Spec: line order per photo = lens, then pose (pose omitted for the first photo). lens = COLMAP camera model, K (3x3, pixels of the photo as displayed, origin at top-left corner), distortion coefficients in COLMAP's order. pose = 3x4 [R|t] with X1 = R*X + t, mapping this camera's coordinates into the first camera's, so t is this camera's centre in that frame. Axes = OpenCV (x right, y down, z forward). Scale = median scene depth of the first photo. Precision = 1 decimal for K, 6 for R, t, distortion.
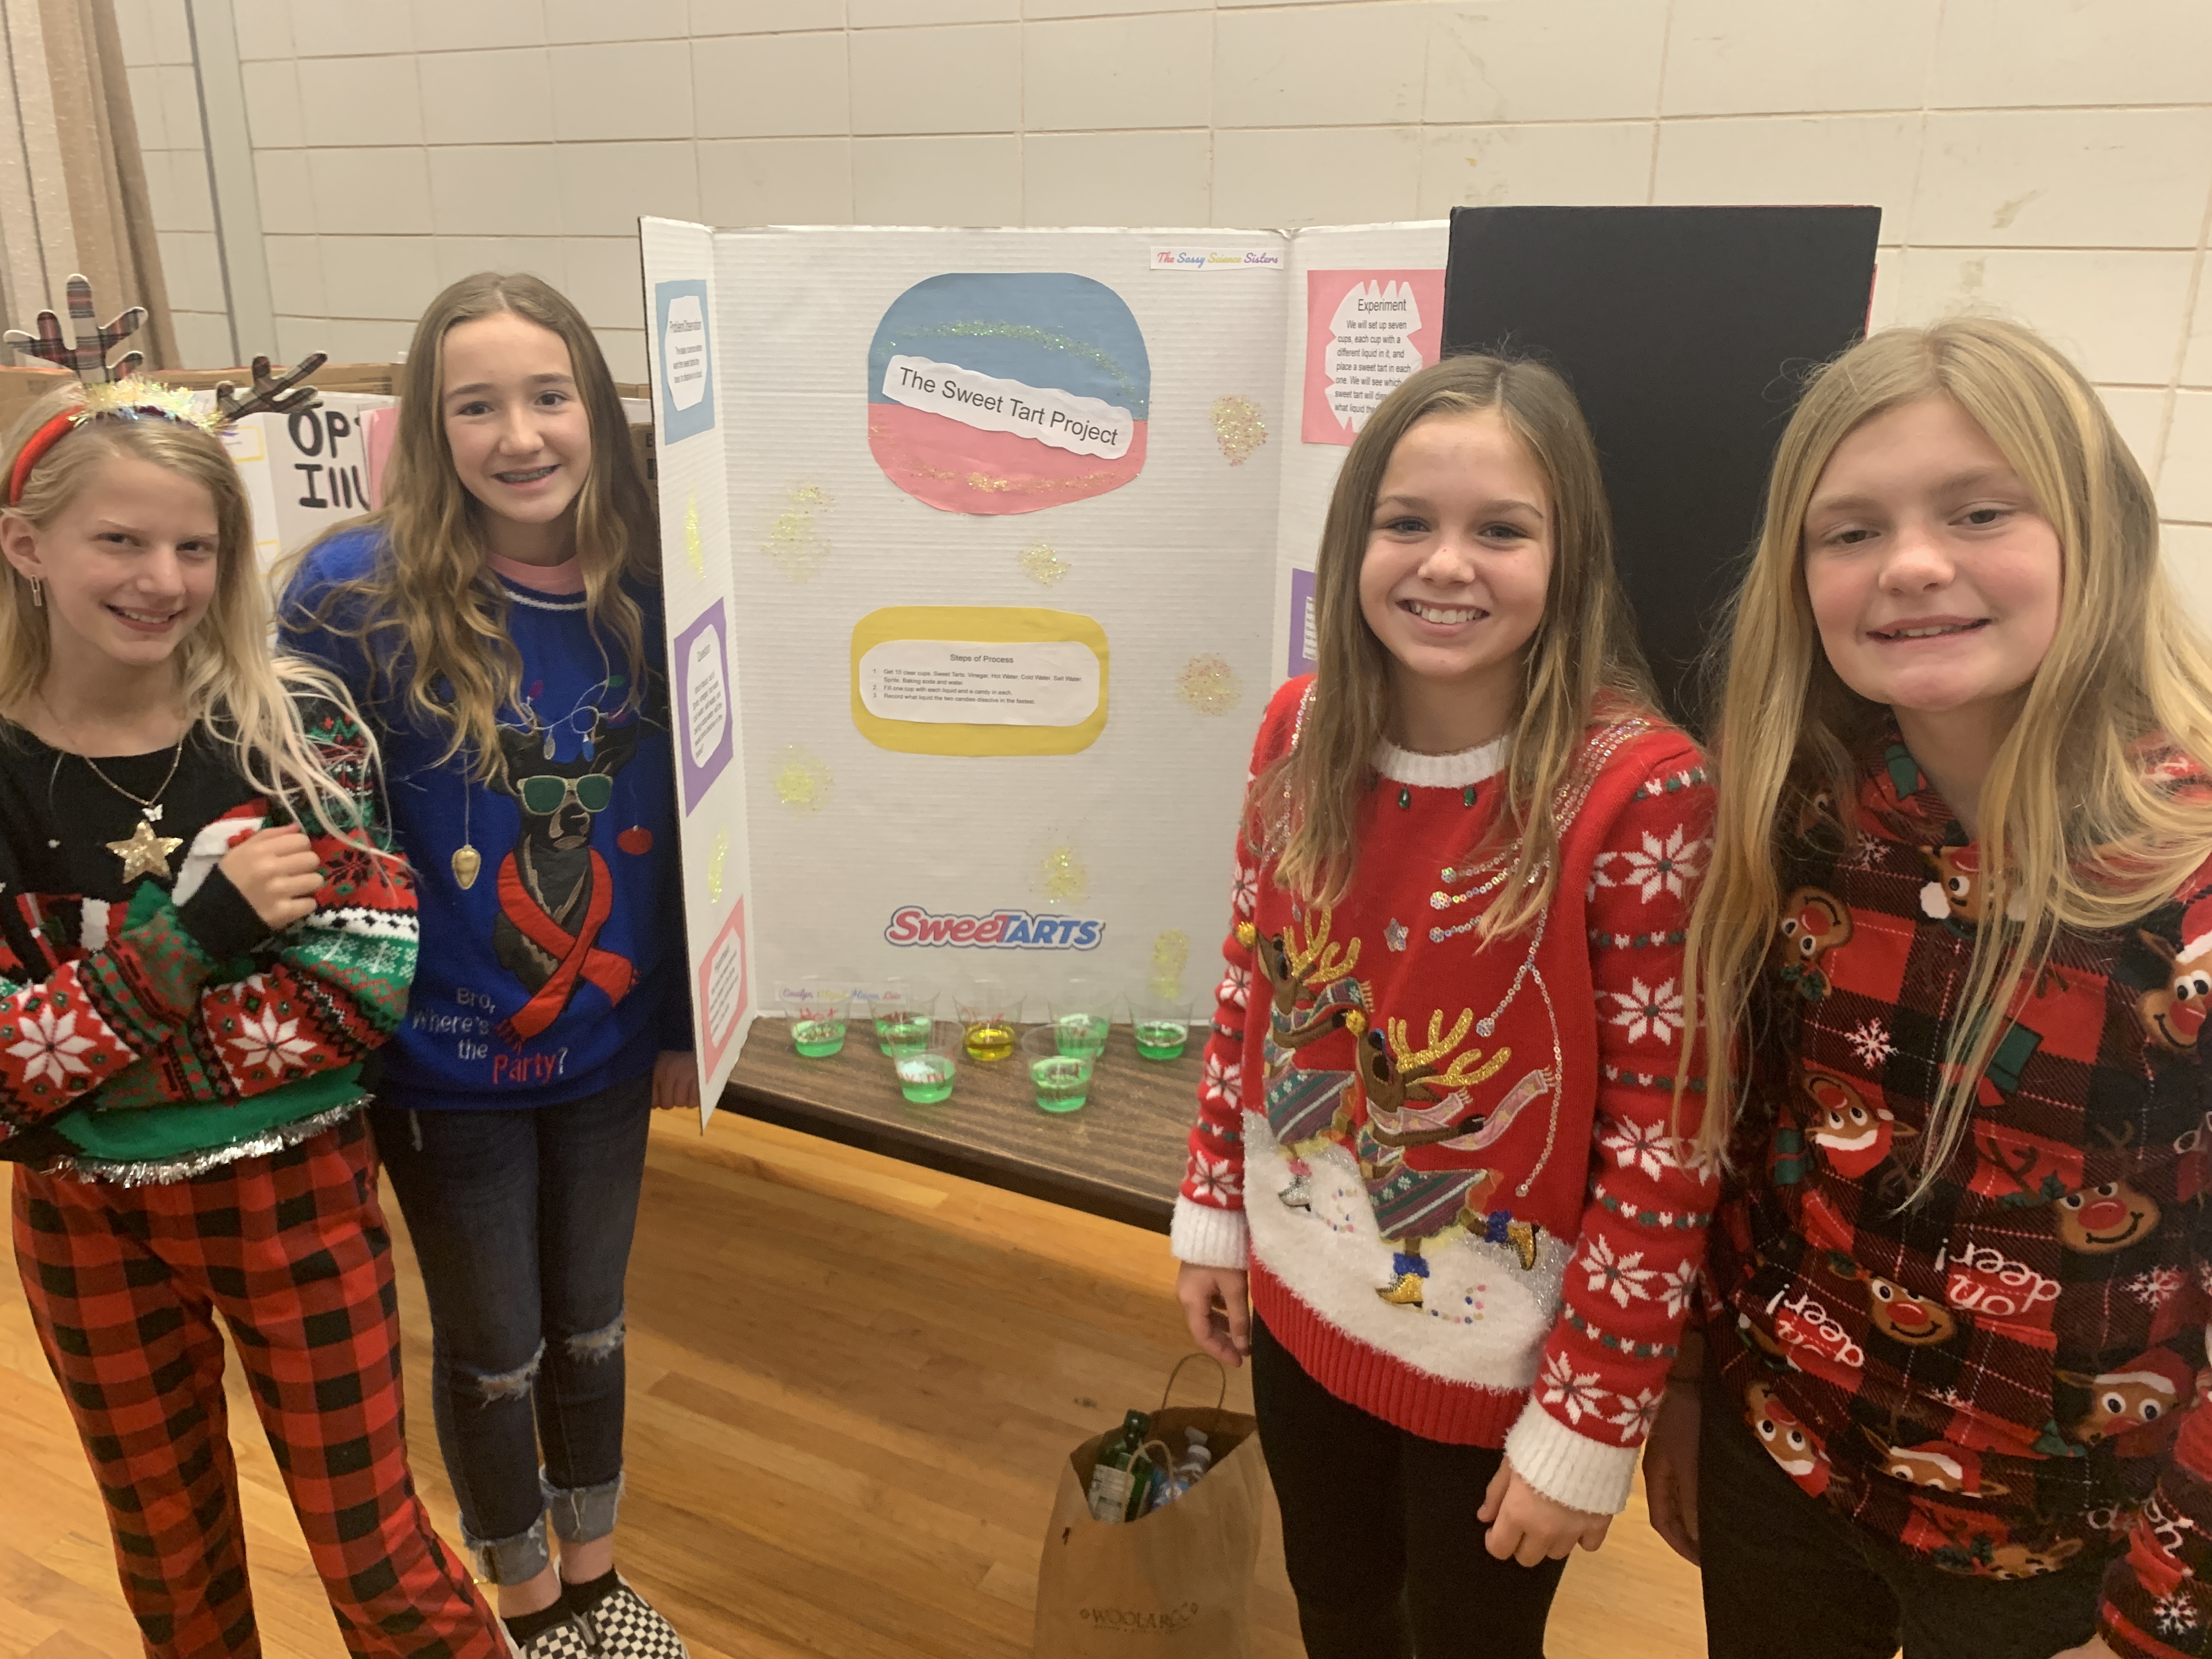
lens RADIAL K [[1693.1, 0, 1078.6], [0, 1693.1, 864.3], [0, 0, 1]] dist [0.045087, -0.089115]
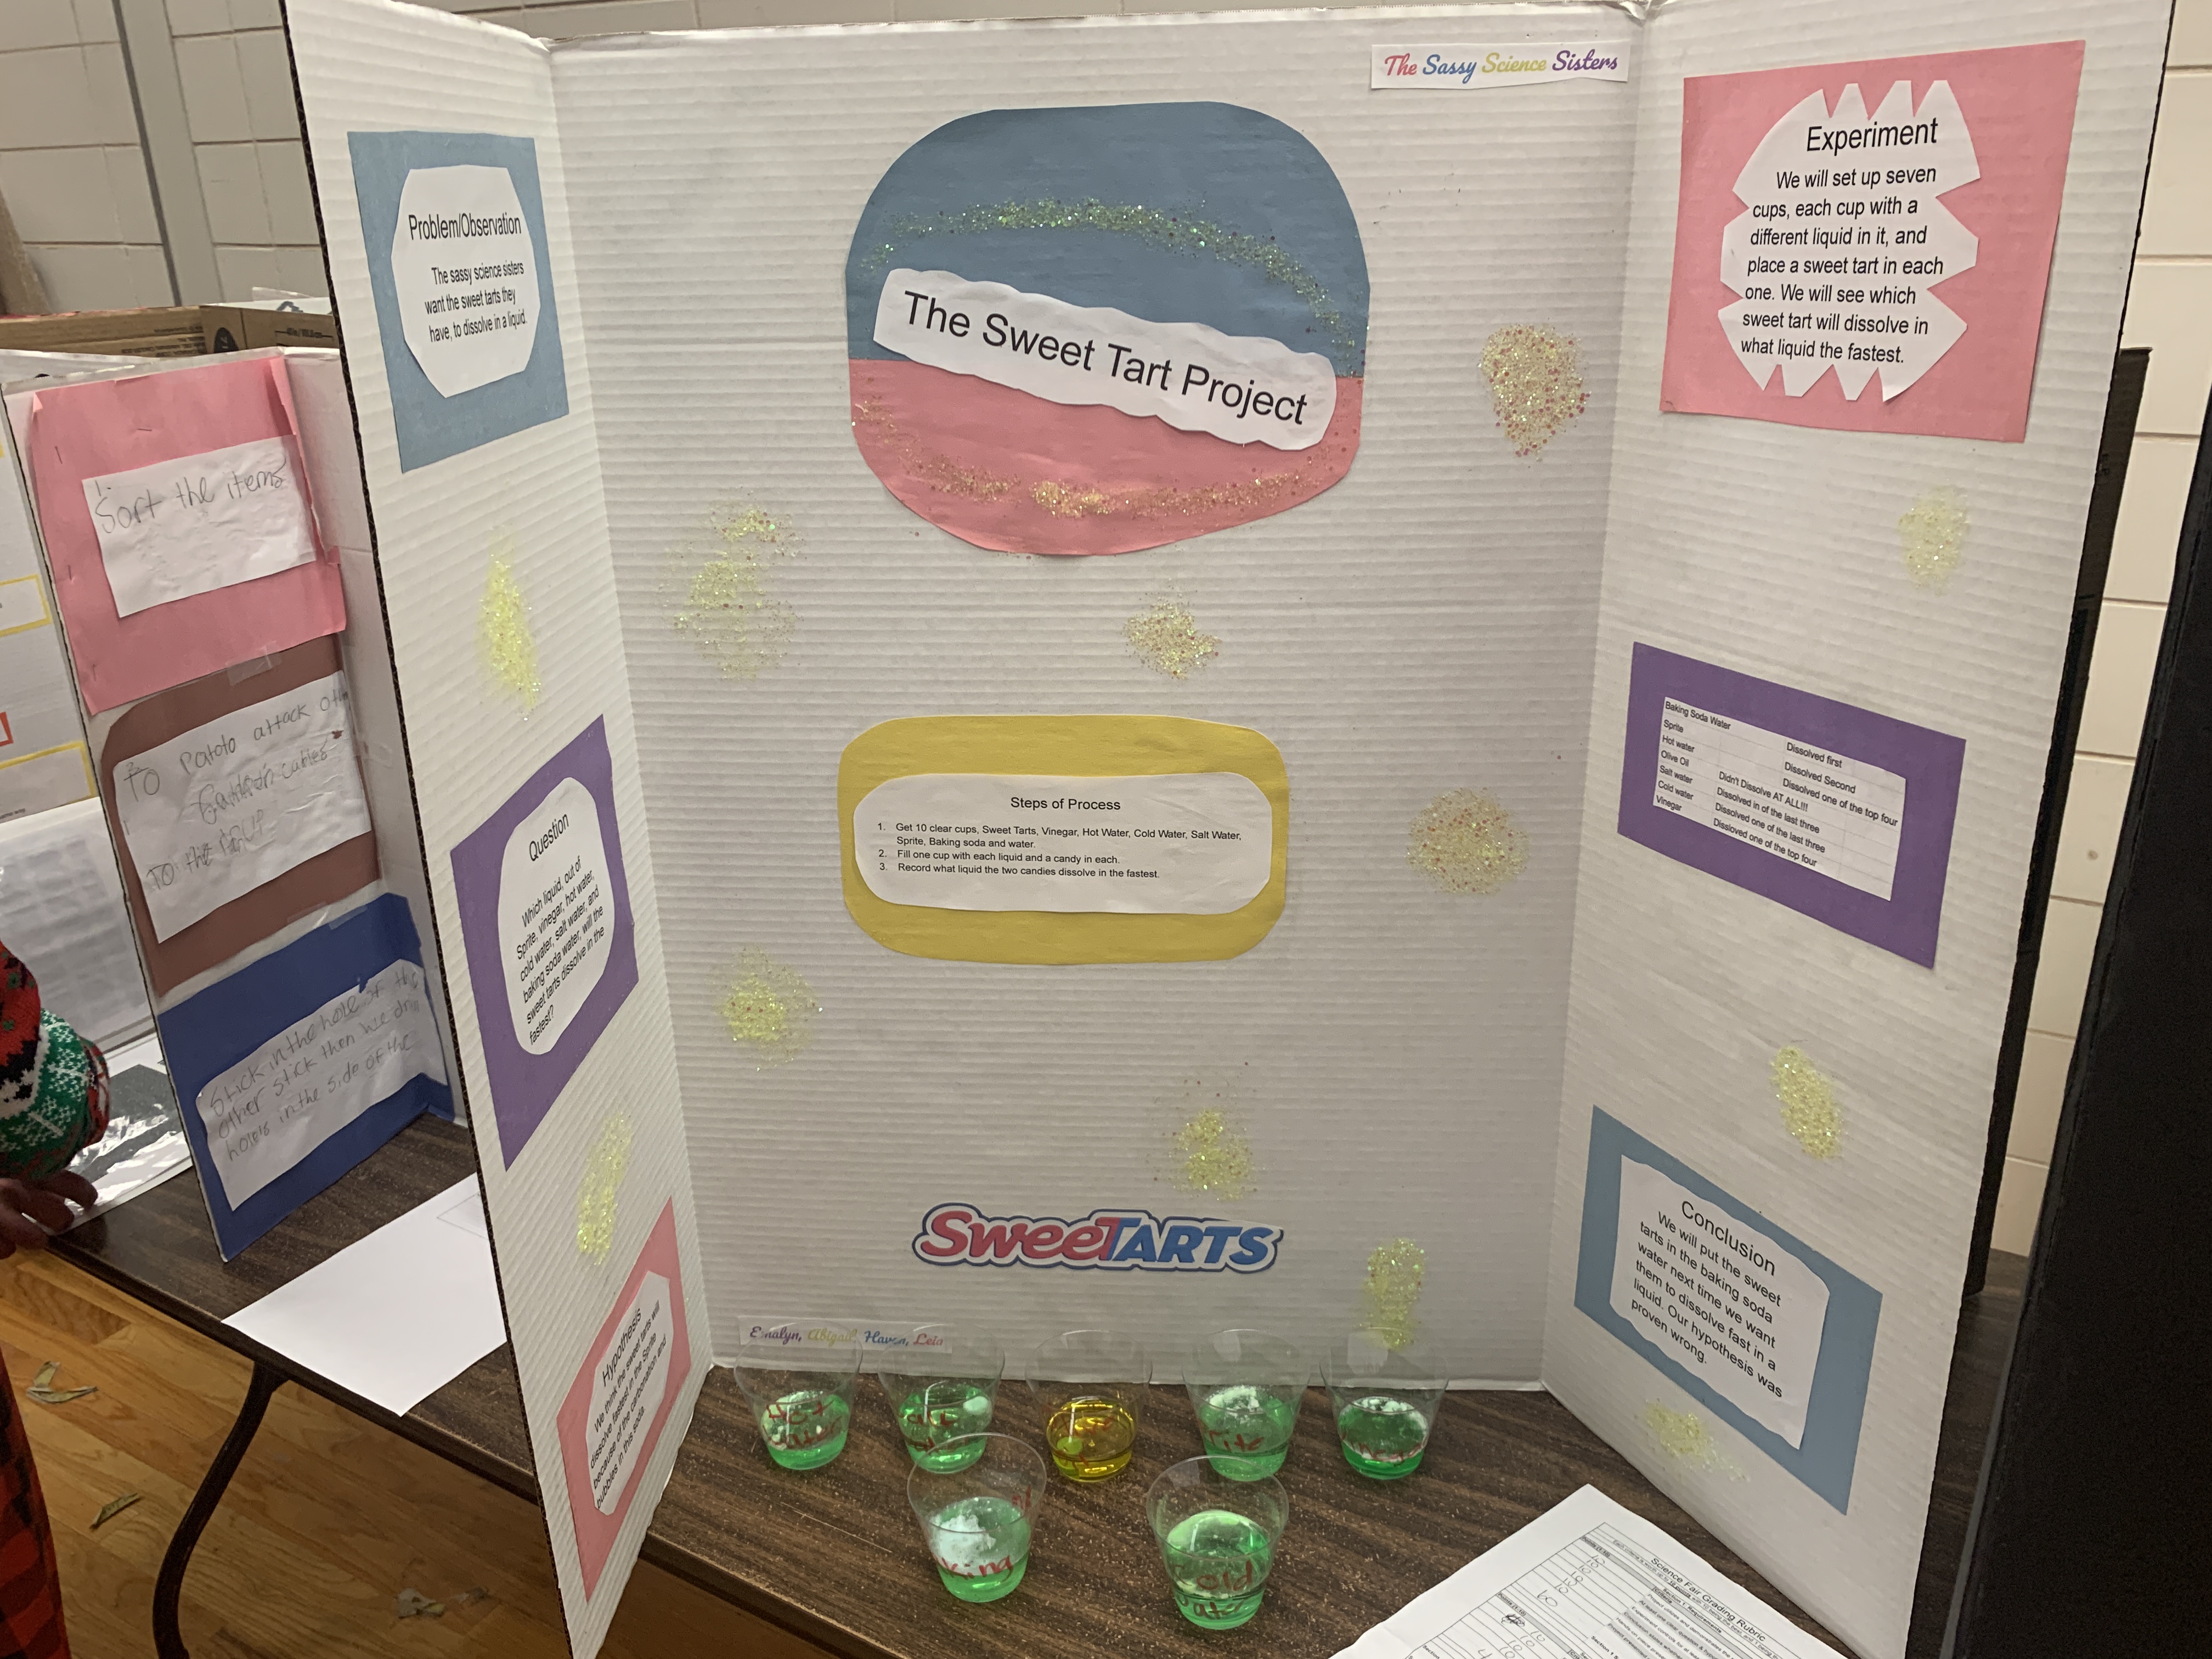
lens RADIAL K [[1639.6, 0, 1106.0], [0, 1639.6, 829.5], [0, 0, 1]] dist [0.005403, -0.005738]
pose [[0.998866, -0.015167, -0.045140, -0.019444], [0.016962, 0.999069, 0.039658, -0.139094], [0.044497, -0.040379, 0.998193, 0.467429]]
